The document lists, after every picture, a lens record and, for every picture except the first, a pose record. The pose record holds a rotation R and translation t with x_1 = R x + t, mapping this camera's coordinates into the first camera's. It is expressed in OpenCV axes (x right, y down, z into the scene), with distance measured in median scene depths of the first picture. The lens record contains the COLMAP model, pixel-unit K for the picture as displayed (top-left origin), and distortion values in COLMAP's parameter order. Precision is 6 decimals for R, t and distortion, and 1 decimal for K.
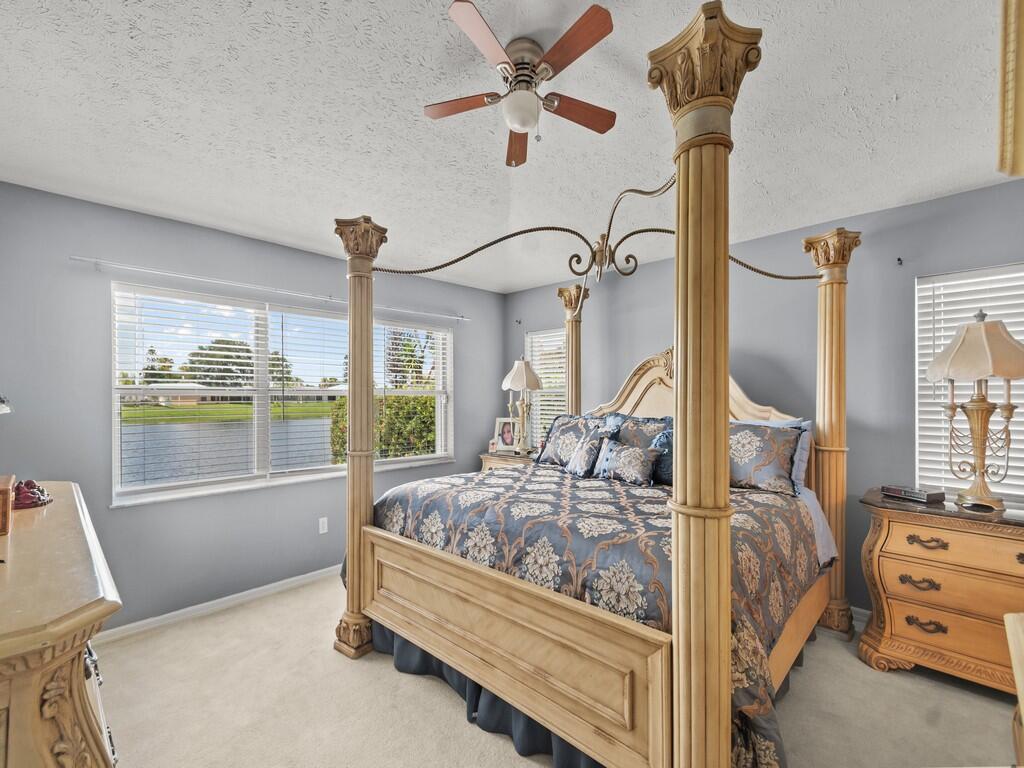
lens RADIAL K [[452.2, 0, 489.9], [0, 452.2, 390.1], [0, 0, 1]] dist [0.016419, 0.000248]
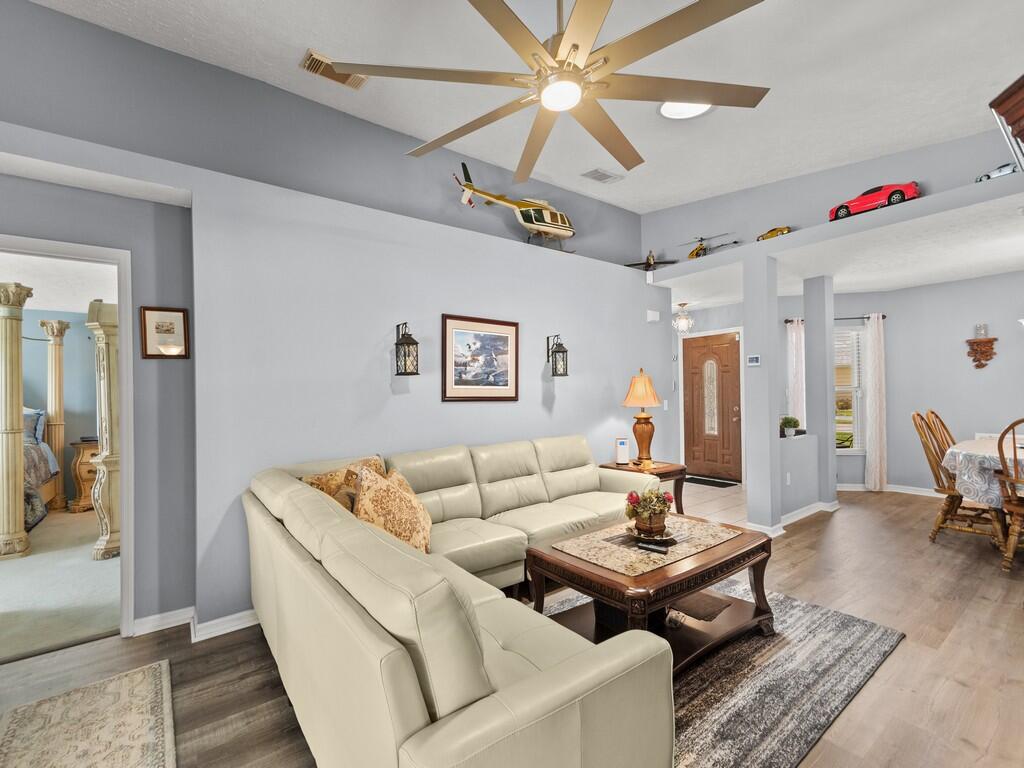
lens RADIAL K [[452.2, 0, 489.9], [0, 452.2, 390.1], [0, 0, 1]] dist [0.016419, 0.000248]
pose [[0.163328, 0.000895, 0.986571, -1.031861], [0.012150, 0.999922, -0.002919, 0.006983], [-0.986497, 0.012464, 0.163305, -1.343968]]
